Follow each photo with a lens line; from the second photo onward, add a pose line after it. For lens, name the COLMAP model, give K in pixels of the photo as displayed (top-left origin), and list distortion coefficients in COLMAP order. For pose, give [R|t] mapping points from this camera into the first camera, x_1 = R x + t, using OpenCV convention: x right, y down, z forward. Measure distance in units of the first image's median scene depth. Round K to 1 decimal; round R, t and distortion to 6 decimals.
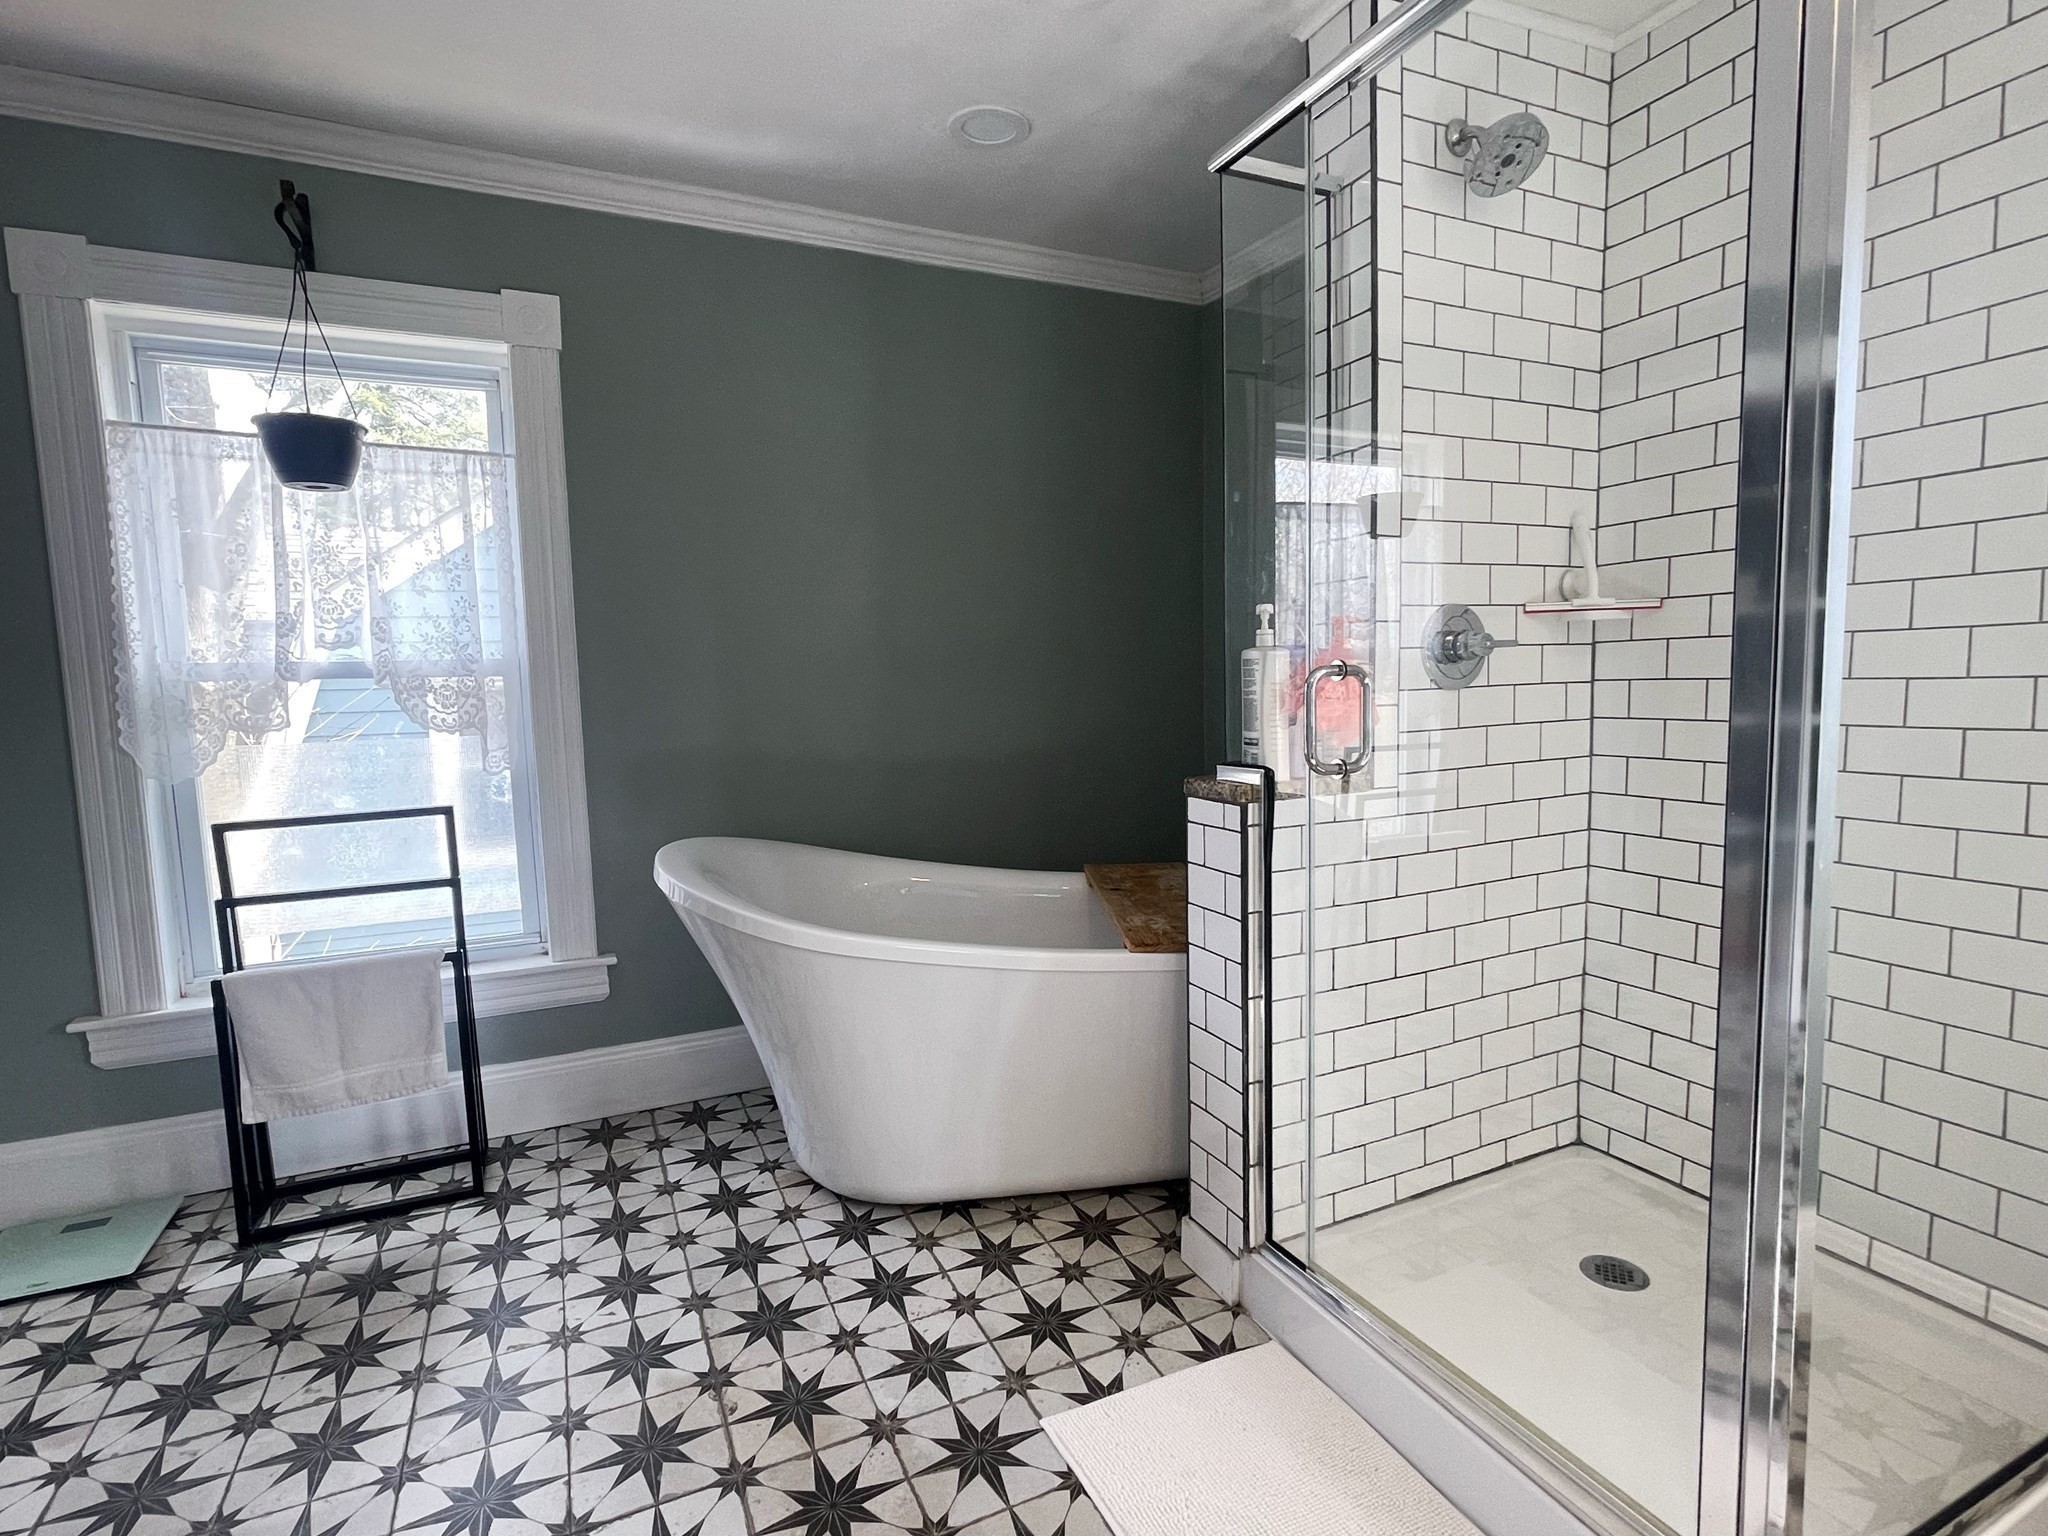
lens RADIAL K [[1019.8, 0, 1022.0], [0, 1019.8, 773.4], [0, 0, 1]] dist [0.001836, 0.000259]
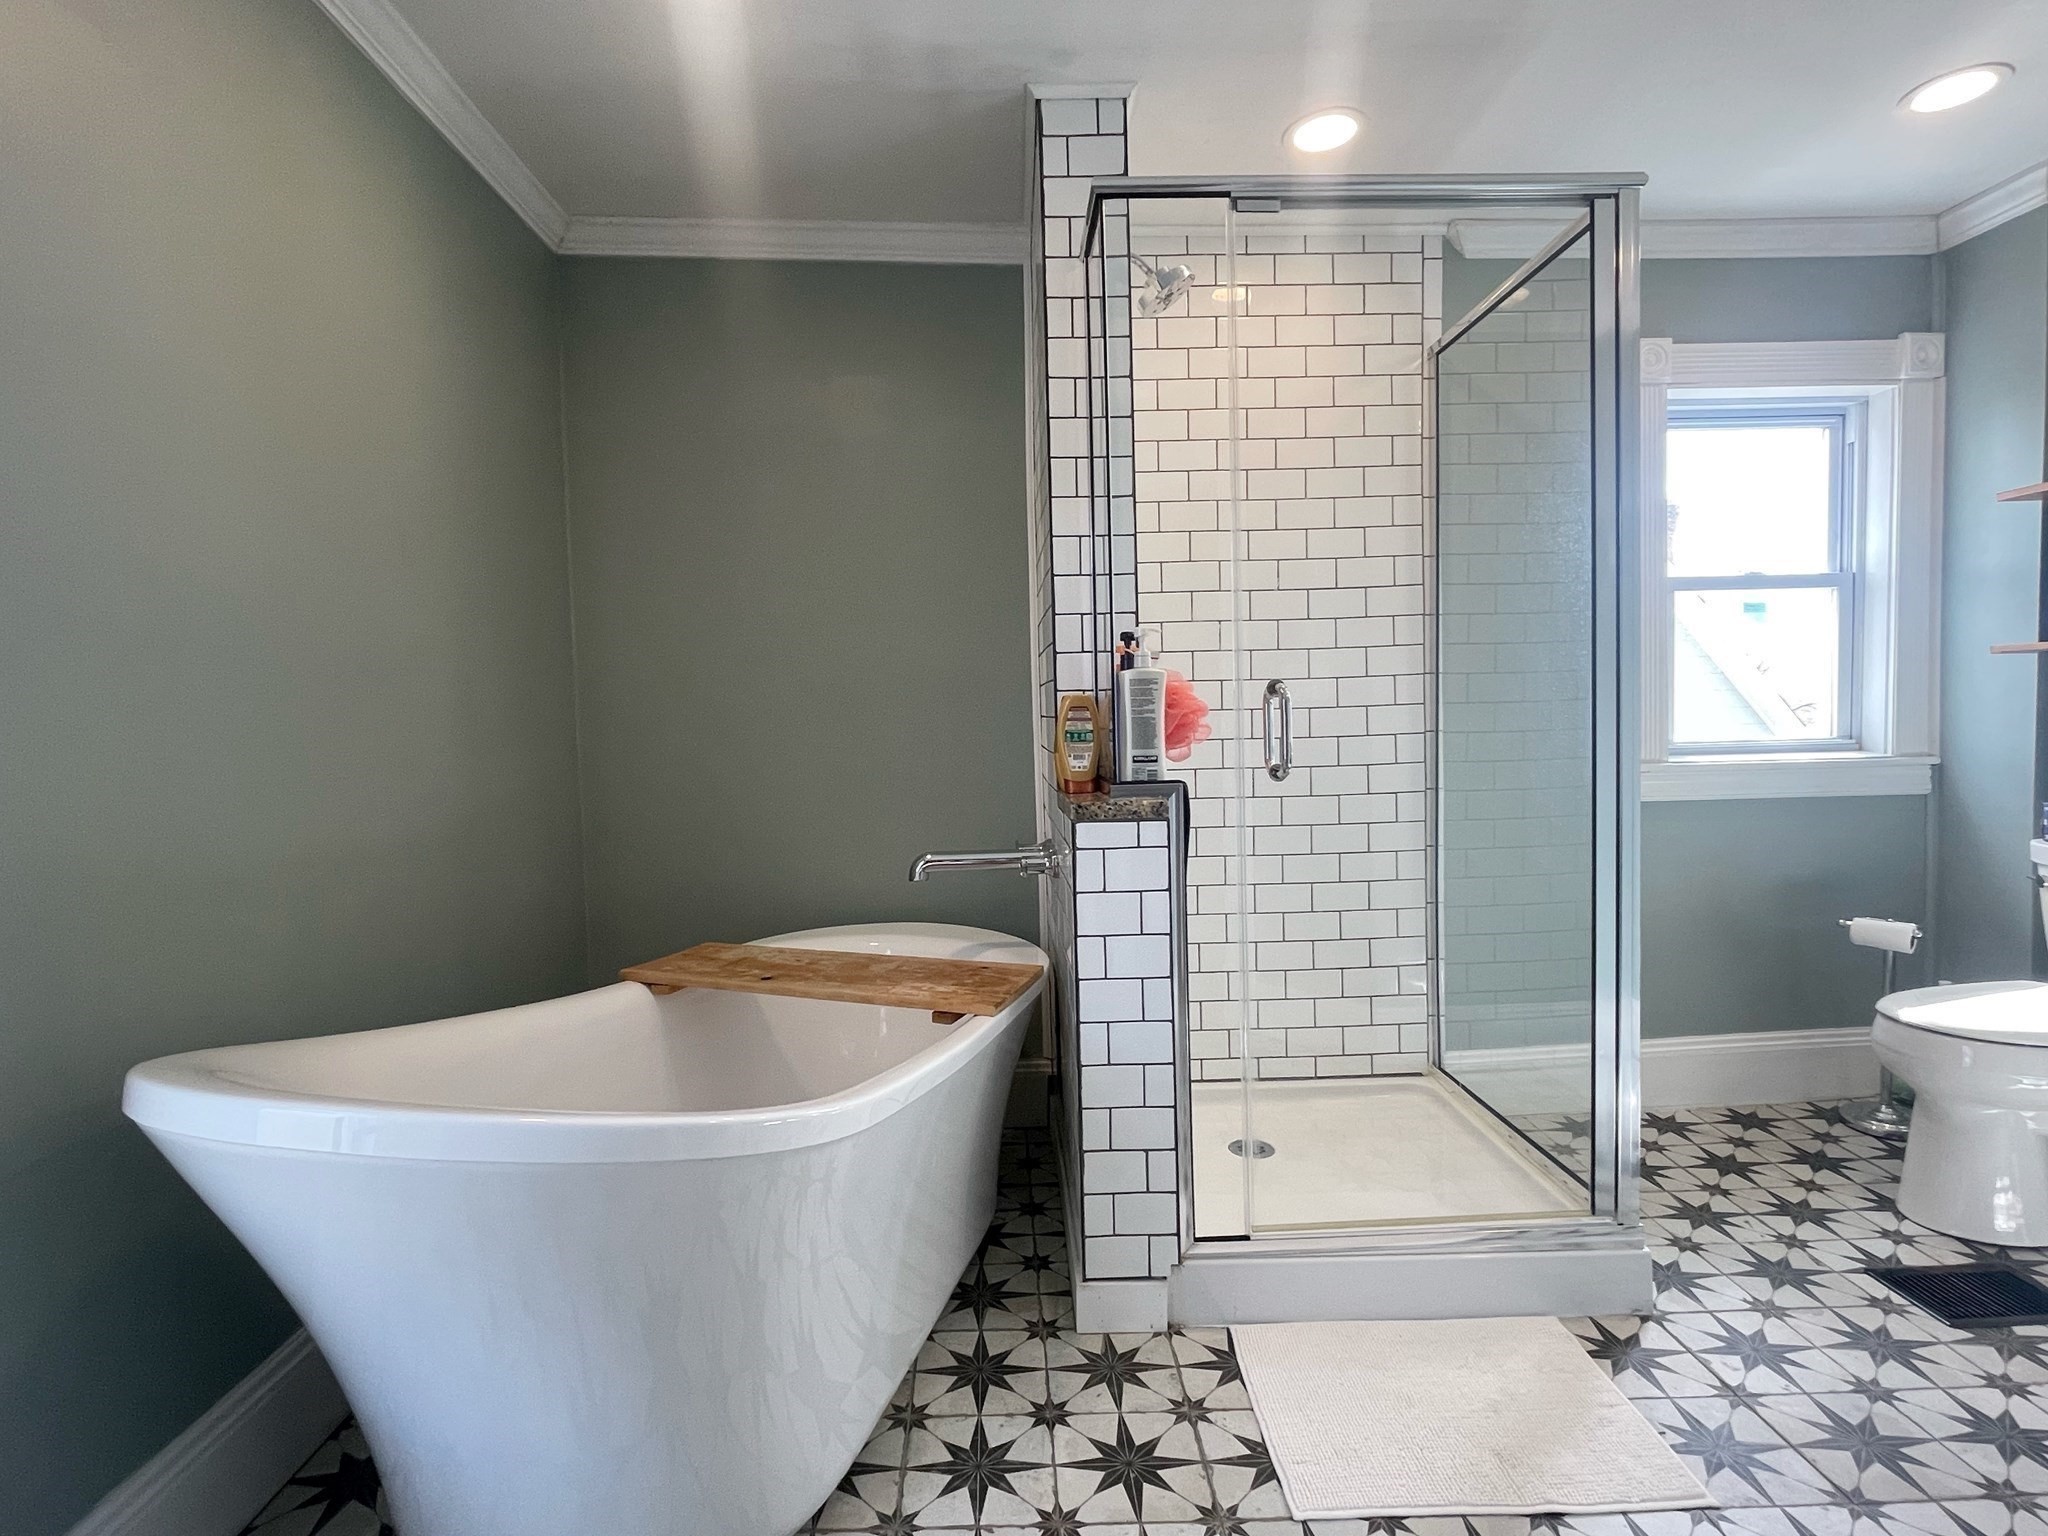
lens RADIAL K [[1019.8, 0, 1024.2], [0, 1019.8, 772.4], [0, 0, 1]] dist [0.001836, 0.000259]
pose [[0.397146, -0.029605, 0.917278, -0.741067], [0.099368, 0.994991, -0.010910, -0.017979], [-0.912360, 0.095481, 0.398099, 0.686056]]
